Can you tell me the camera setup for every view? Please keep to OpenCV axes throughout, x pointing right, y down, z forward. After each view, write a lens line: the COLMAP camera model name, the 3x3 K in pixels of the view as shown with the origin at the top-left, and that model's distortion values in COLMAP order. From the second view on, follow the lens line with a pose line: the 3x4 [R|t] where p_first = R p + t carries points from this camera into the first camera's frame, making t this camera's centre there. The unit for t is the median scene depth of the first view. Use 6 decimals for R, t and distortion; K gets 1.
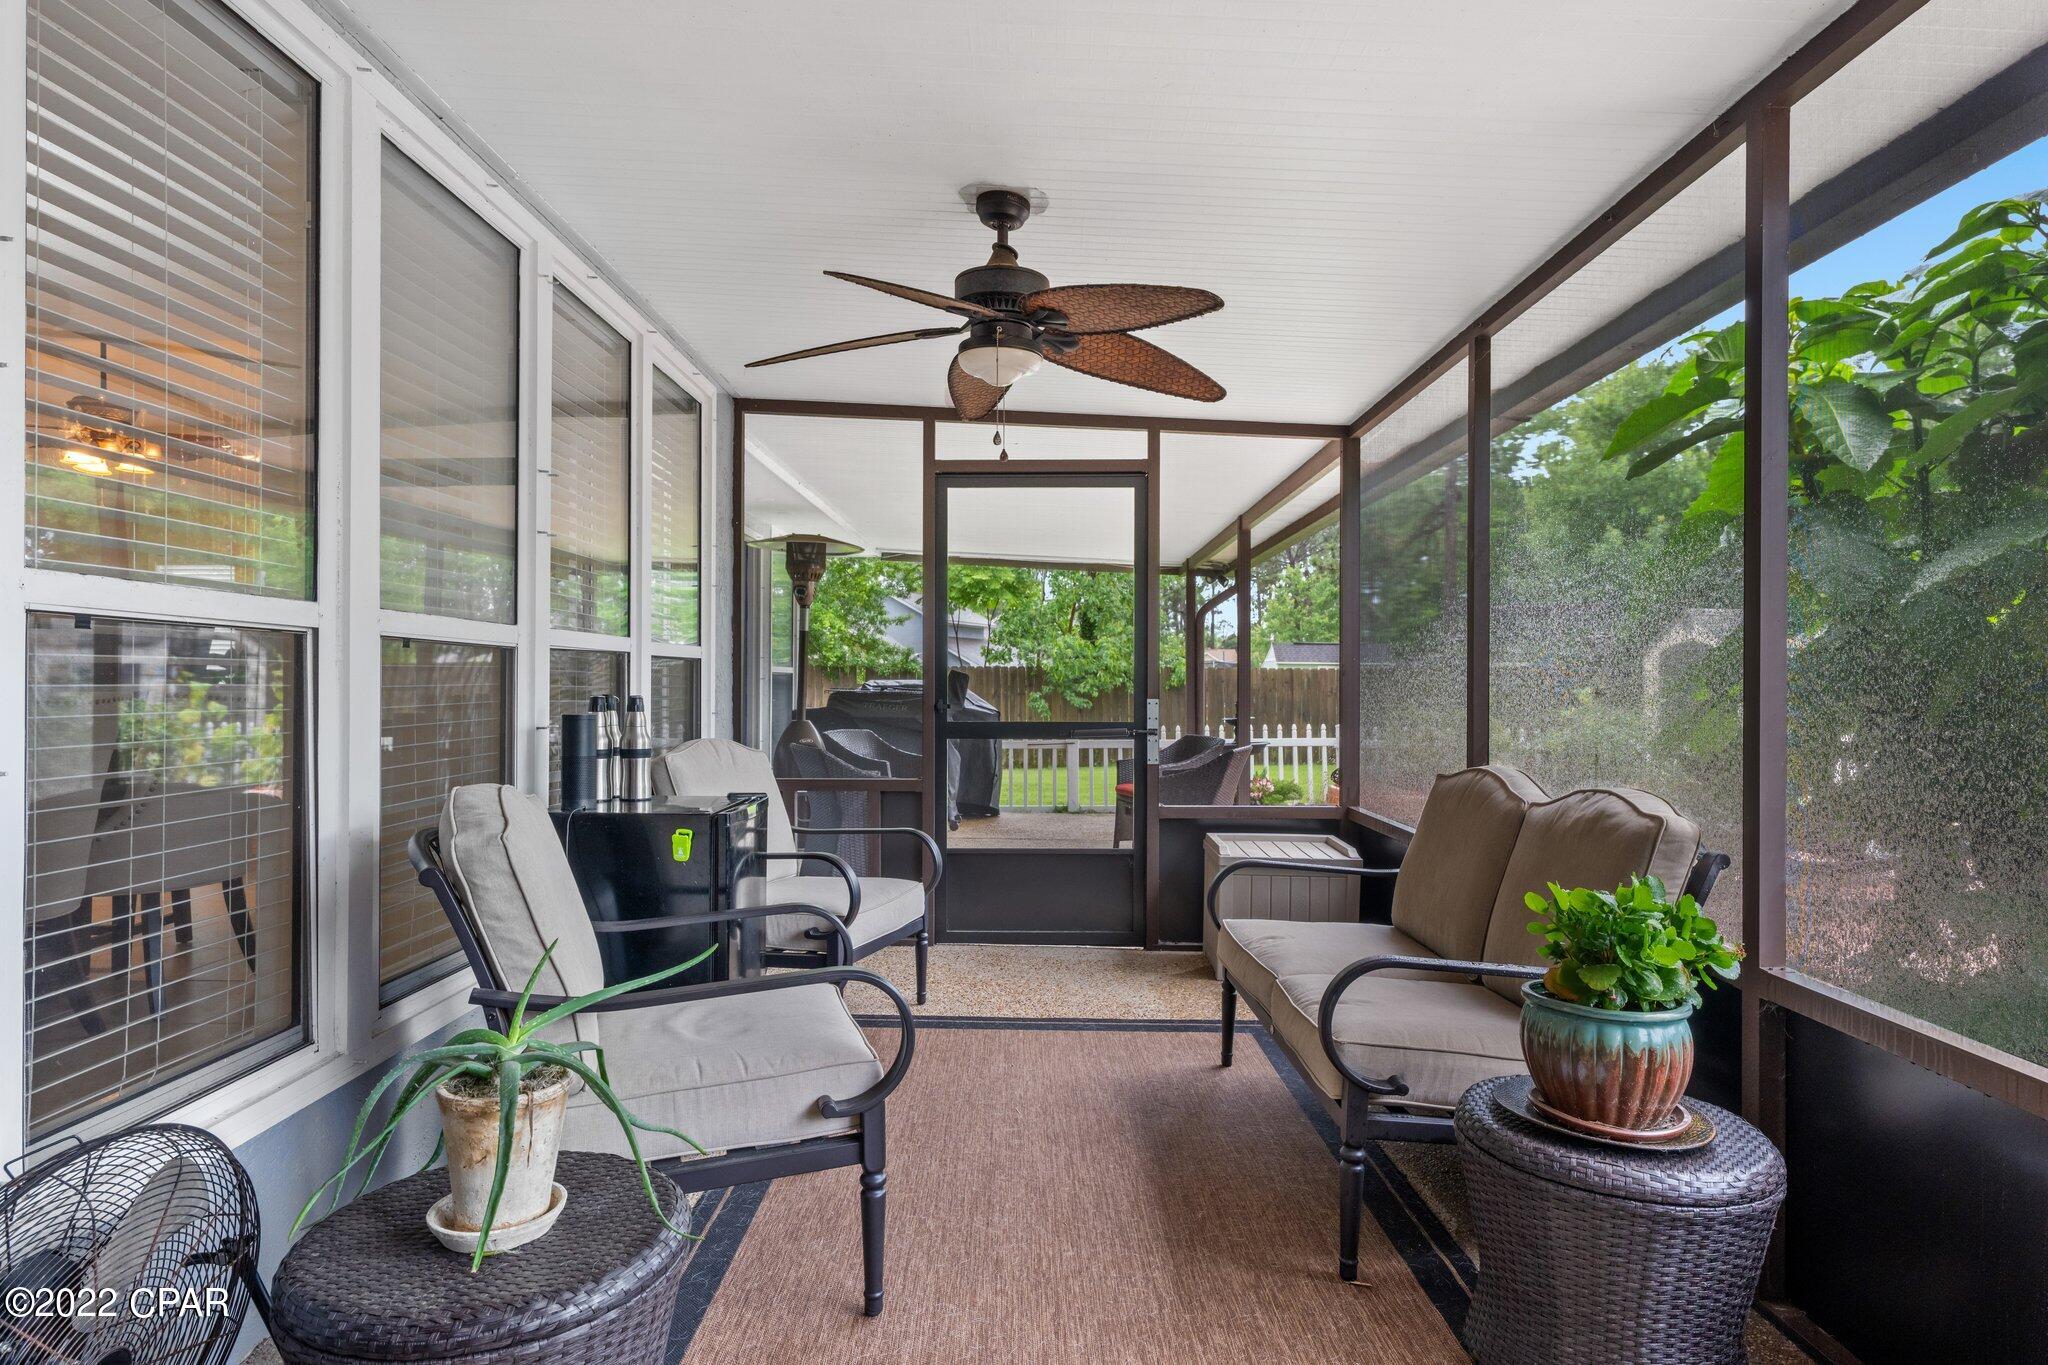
lens RADIAL K [[1182.2, 0, 1021.5], [0, 1182.2, 682.2], [0, 0, 1]] dist [-0.000137, 0.000006]
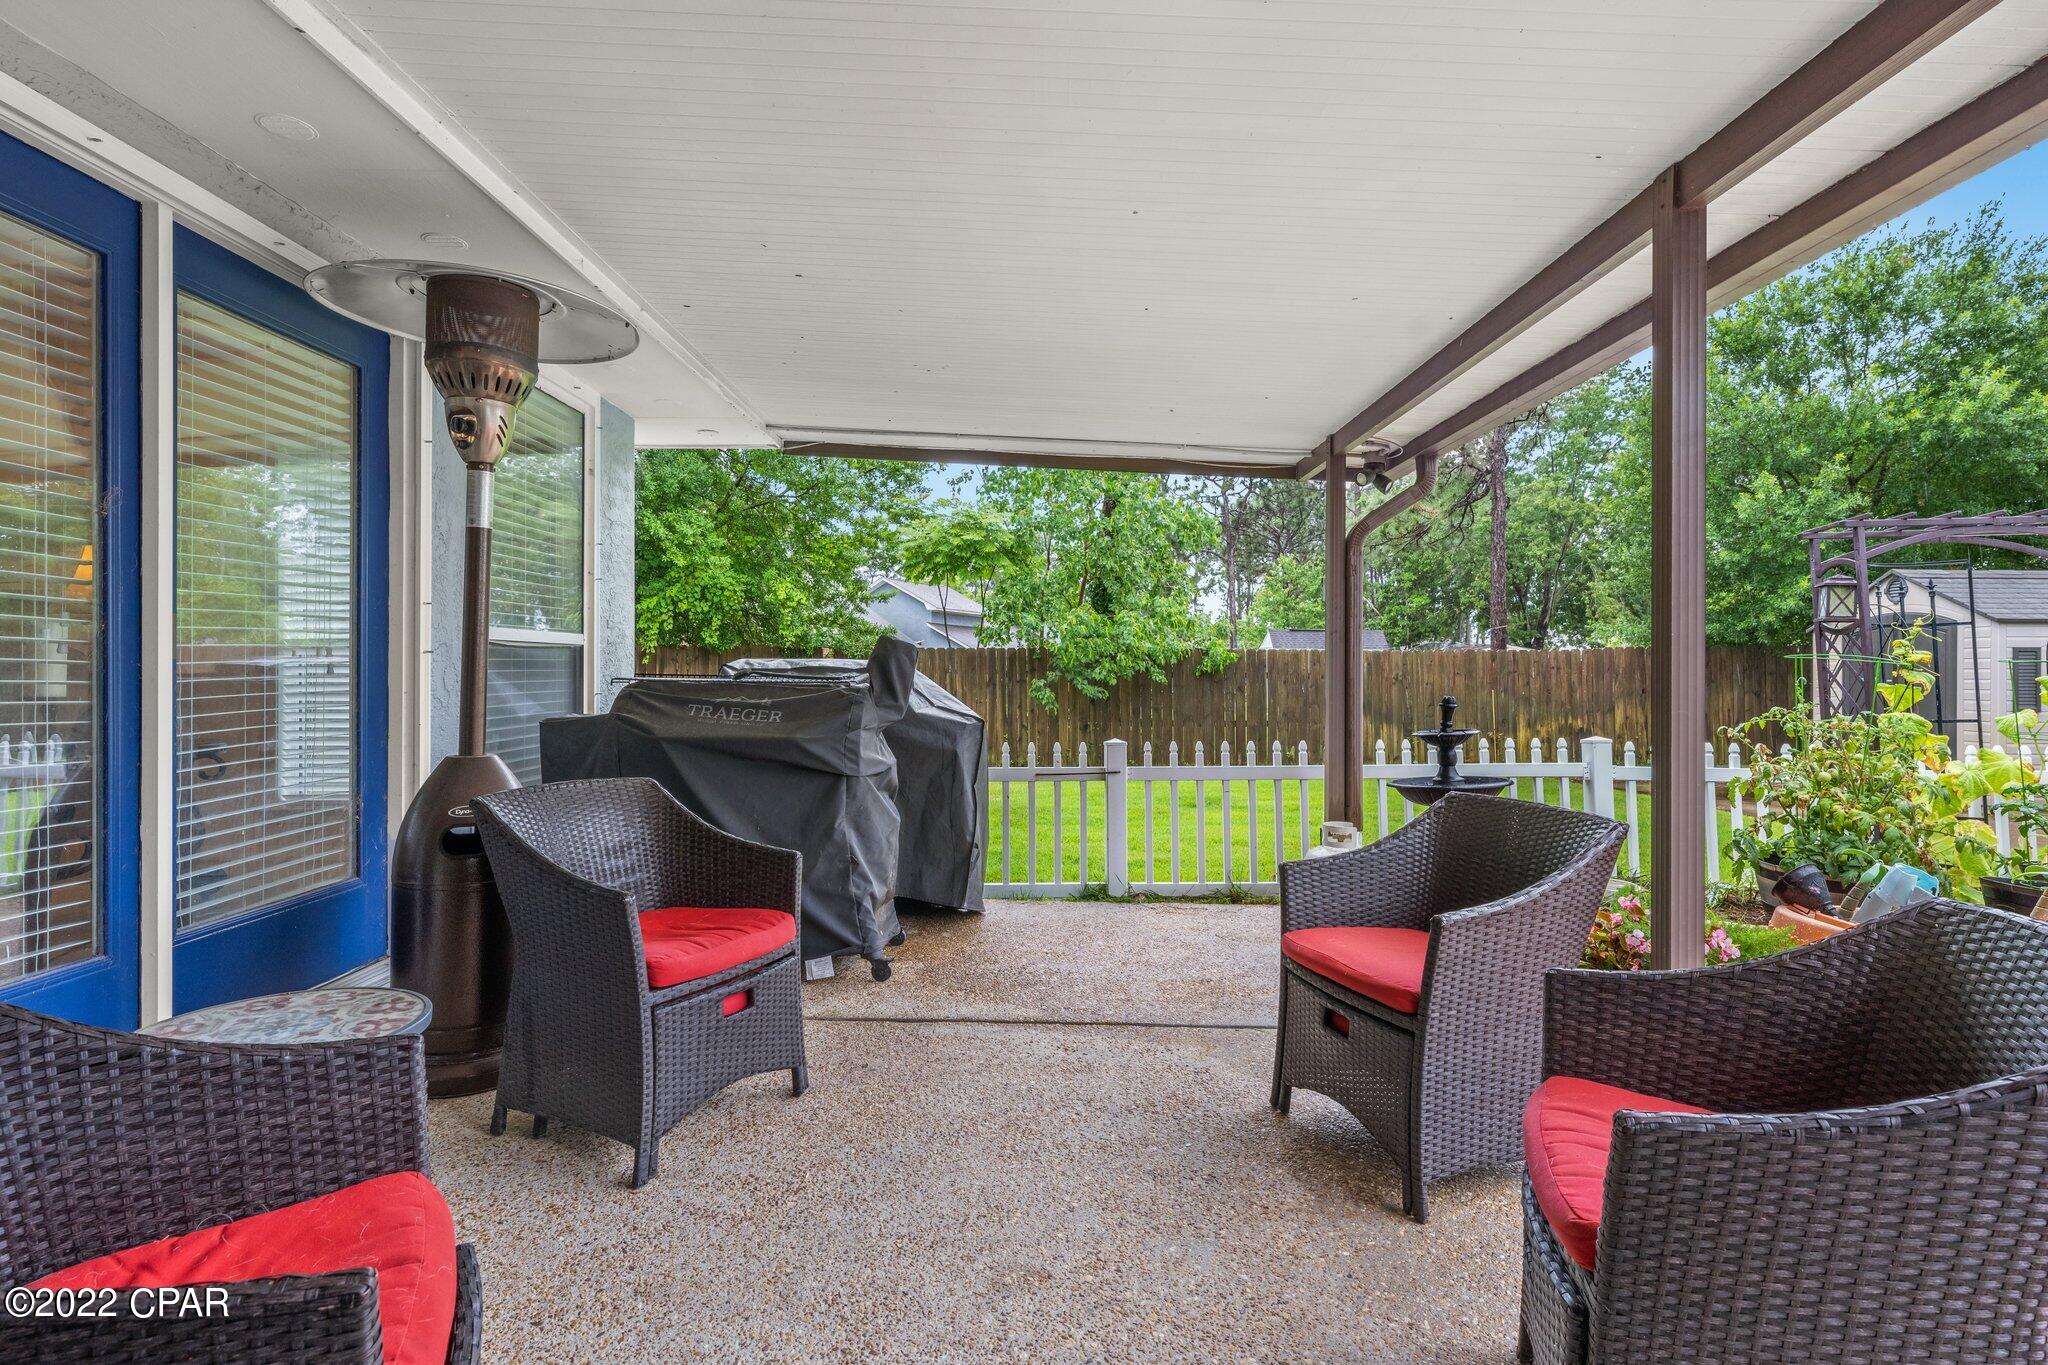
lens RADIAL K [[1030.2, 0, 1026.0], [0, 1030.2, 672.9], [0, 0, 1]] dist [0.002499, -0.001094]
pose [[0.999987, 0.000523, 0.005103, -0.000881], [-0.000540, 0.999994, 0.003321, 0.001833], [-0.005101, -0.003324, 0.999981, 0.288273]]
